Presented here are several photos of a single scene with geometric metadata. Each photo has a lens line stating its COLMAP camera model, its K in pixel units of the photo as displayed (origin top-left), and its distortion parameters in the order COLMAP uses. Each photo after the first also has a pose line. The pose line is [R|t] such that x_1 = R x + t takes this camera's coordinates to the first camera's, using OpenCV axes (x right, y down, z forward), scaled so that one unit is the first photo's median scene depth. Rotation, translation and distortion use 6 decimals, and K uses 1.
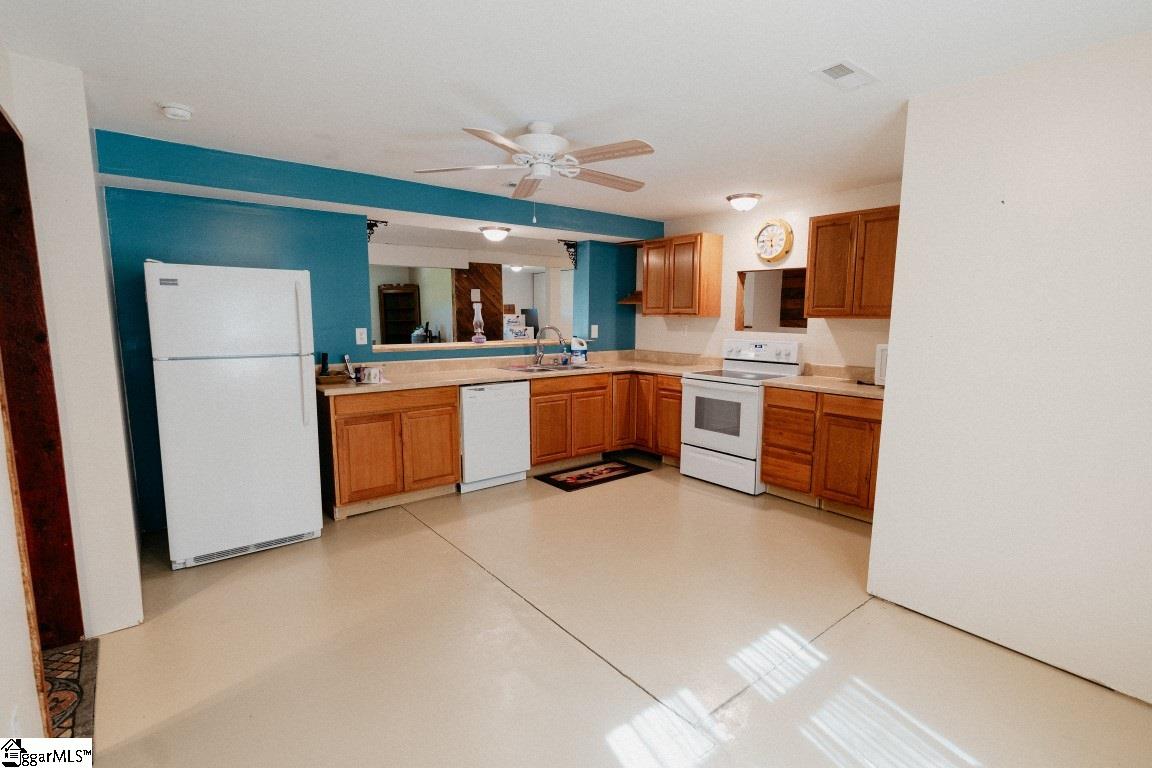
lens RADIAL K [[530.6, 0, 570.5], [0, 530.6, 383.3], [0, 0, 1]] dist [-0.008500, 0.002329]
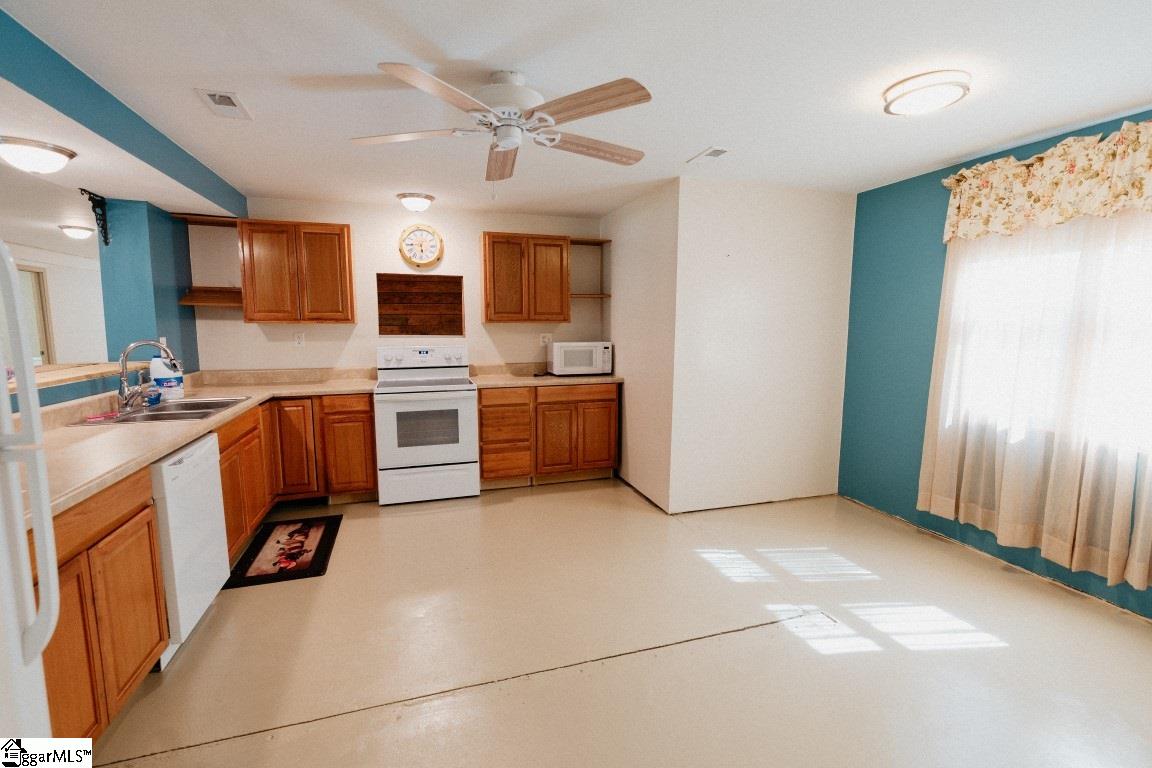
lens RADIAL K [[530.6, 0, 574.1], [0, 530.6, 386.2], [0, 0, 1]] dist [-0.008500, 0.002329]
pose [[0.349973, -0.117002, 0.929424, -0.502904], [0.120861, 0.989516, 0.079057, -0.055657], [-0.928930, 0.084663, 0.360445, 0.421333]]
